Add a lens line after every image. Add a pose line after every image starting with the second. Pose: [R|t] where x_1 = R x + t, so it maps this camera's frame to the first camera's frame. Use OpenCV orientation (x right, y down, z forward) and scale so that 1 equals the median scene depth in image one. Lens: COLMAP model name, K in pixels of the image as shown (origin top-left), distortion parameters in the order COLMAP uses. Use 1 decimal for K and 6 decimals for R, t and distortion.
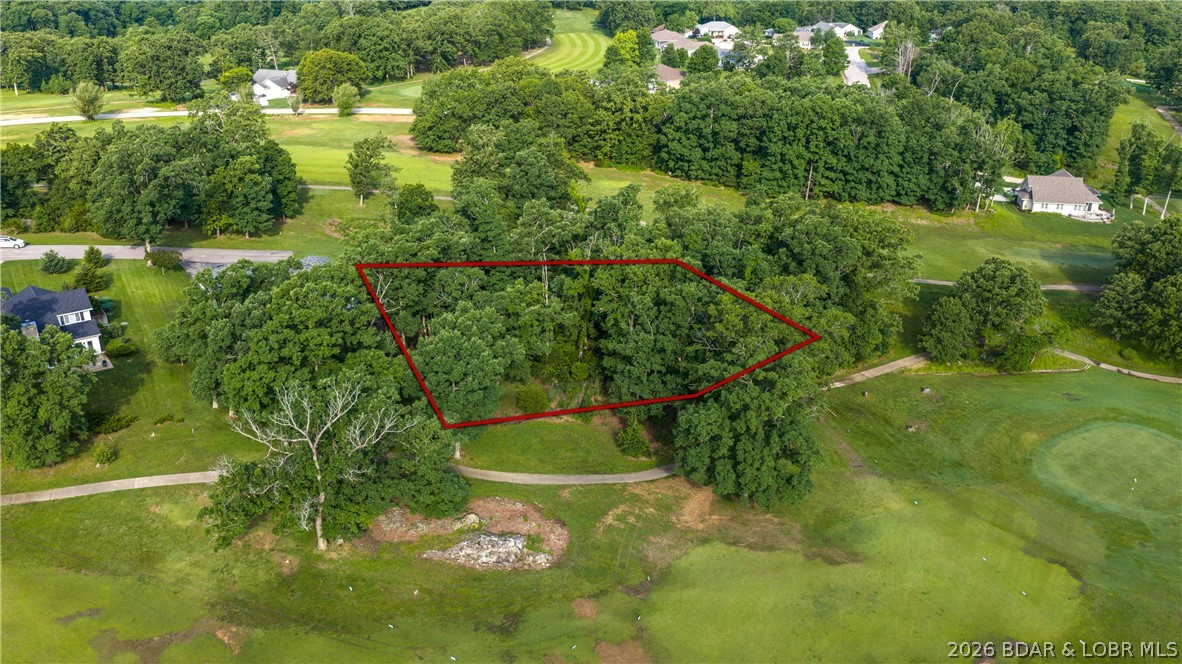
lens RADIAL K [[1002.1, 0, 591.3], [0, 1002.1, 332.5], [0, 0, 1]] dist [0.017145, 0.004159]
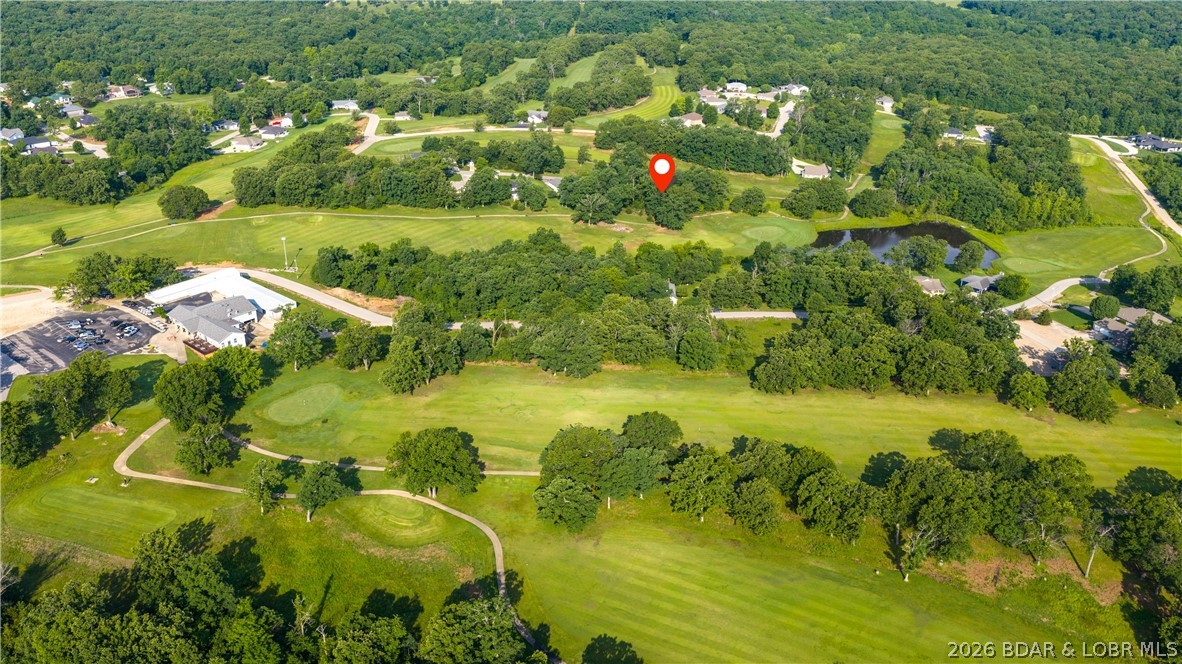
lens RADIAL K [[1002.1, 0, 590.5], [0, 1002.1, 331.7], [0, 0, 1]] dist [0.017145, 0.004159]
pose [[0.992141, 0.058901, -0.110397, 0.177609], [-0.056341, 0.998069, 0.026165, 0.300565], [0.111725, -0.019739, 0.993543, -2.076370]]
